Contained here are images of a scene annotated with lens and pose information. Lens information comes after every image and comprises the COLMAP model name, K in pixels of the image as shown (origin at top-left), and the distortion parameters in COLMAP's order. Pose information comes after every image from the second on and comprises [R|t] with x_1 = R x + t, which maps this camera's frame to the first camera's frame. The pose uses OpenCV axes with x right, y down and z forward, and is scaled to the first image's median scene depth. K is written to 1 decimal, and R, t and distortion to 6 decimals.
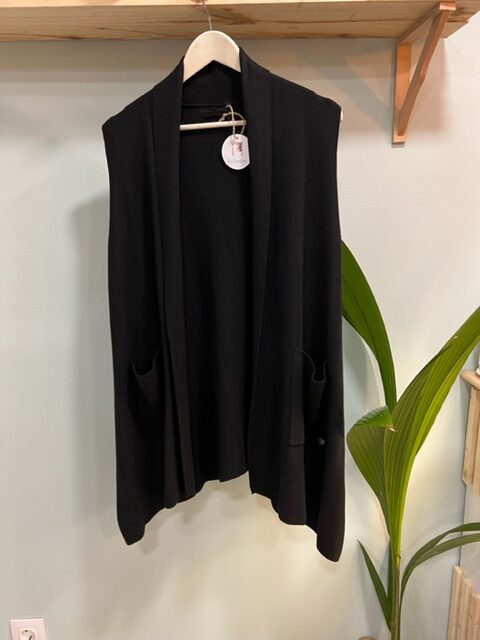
lens RADIAL K [[485.1, 0, 237.1], [0, 485.1, 318.8], [0, 0, 1]] dist [0.041532, -0.055068]
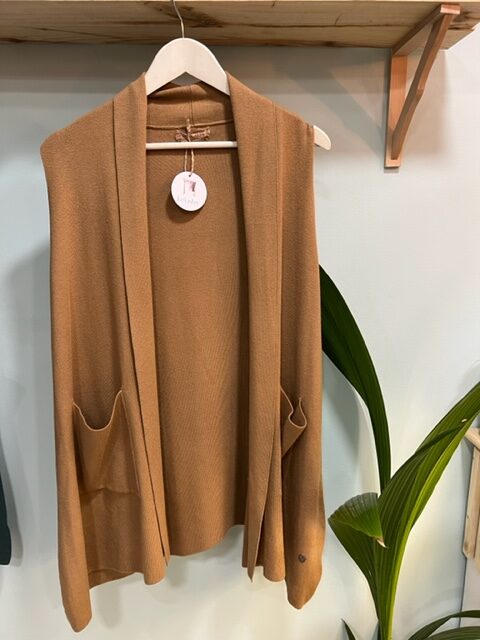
lens RADIAL K [[485.1, 0, 235.9], [0, 485.1, 318.5], [0, 0, 1]] dist [0.041532, -0.055068]
pose [[0.999862, 0.015562, 0.005820, 0.053753], [-0.015400, 0.999519, -0.026916, -0.065395], [-0.006236, 0.026822, 0.999621, 0.143551]]
